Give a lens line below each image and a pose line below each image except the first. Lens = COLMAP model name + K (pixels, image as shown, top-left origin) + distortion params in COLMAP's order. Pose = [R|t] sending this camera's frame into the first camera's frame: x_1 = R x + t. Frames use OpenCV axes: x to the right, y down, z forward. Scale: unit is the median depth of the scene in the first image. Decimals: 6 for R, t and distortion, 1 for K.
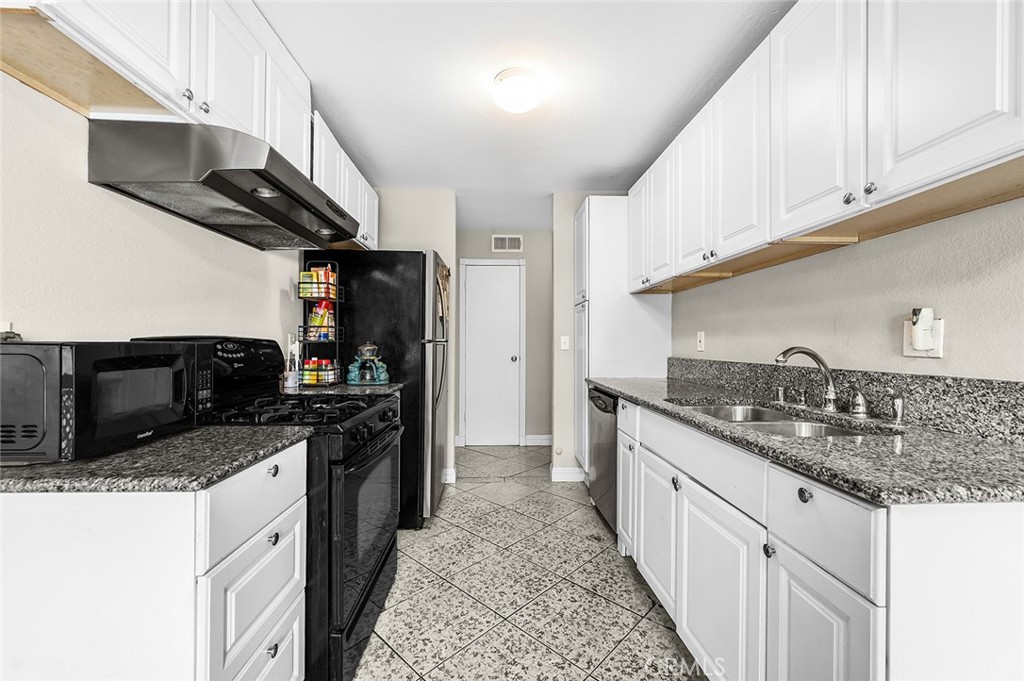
lens RADIAL K [[408.5, 0, 512.9], [0, 408.5, 345.3], [0, 0, 1]] dist [-0.003265, -0.000009]
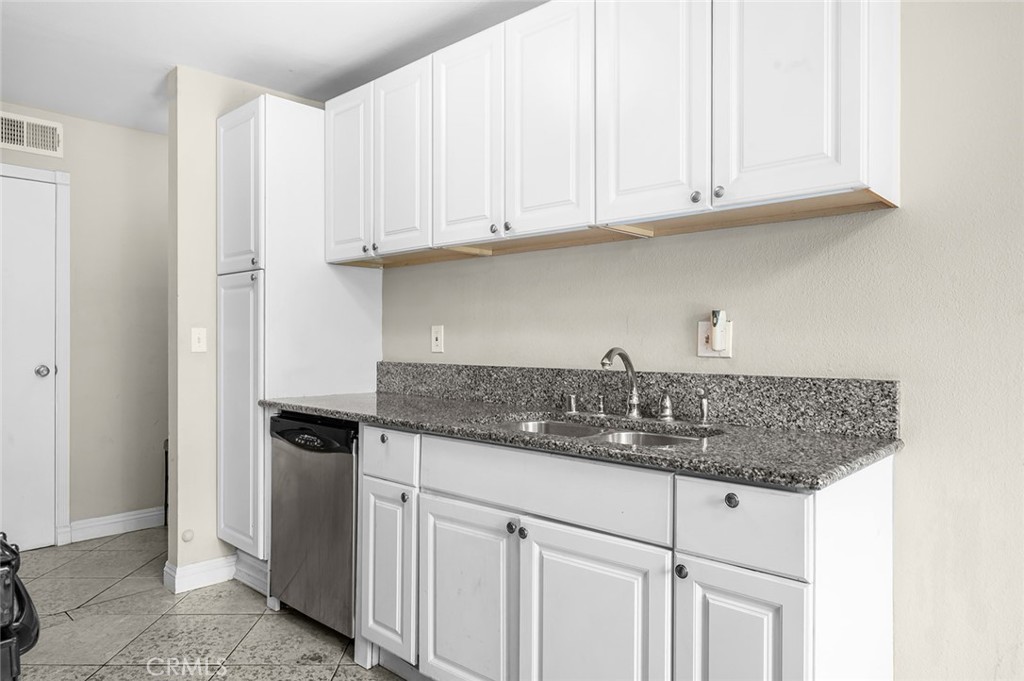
lens RADIAL K [[652.5, 0, 512.5], [0, 652.5, 341.6], [0, 0, 1]] dist [-0.004660, -0.003160]
pose [[0.714082, -0.000243, 0.700062, -0.420455], [0.000183, 1.000000, 0.000160, -0.008683], [-0.700062, 0.000014, 0.714082, 0.135543]]
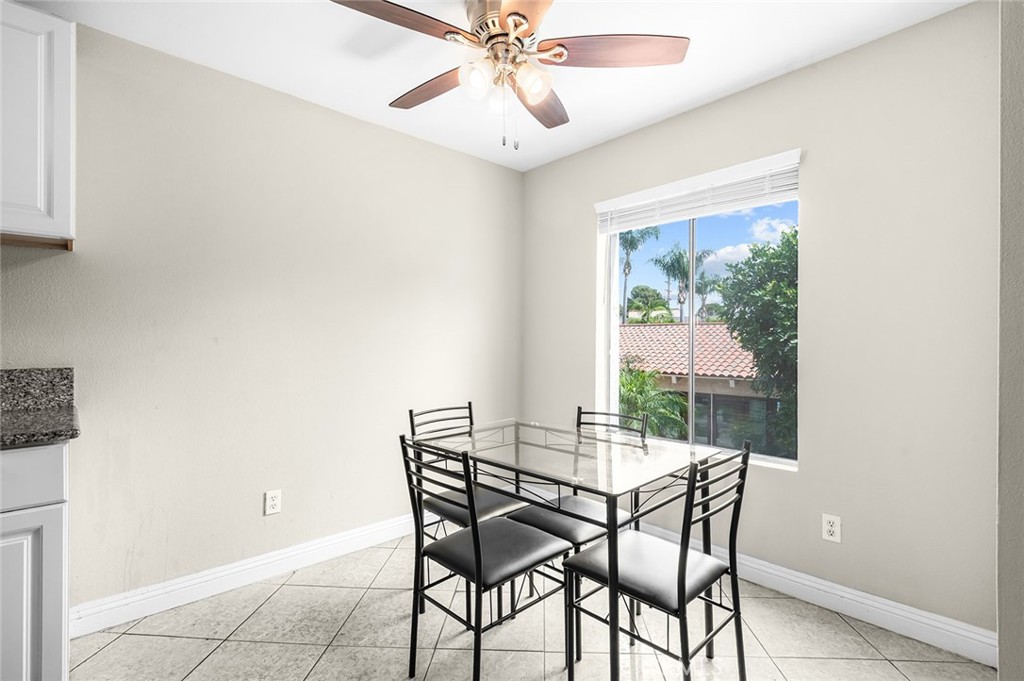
lens RADIAL K [[475.5, 0, 513.3], [0, 475.5, 337.3], [0, 0, 1]] dist [0.001855, 0.000383]
pose [[-0.651741, 0.003177, 0.758435, -0.816778], [-0.000273, 0.999990, -0.004423, -0.013113], [-0.758441, -0.003090, -0.651734, 0.402194]]
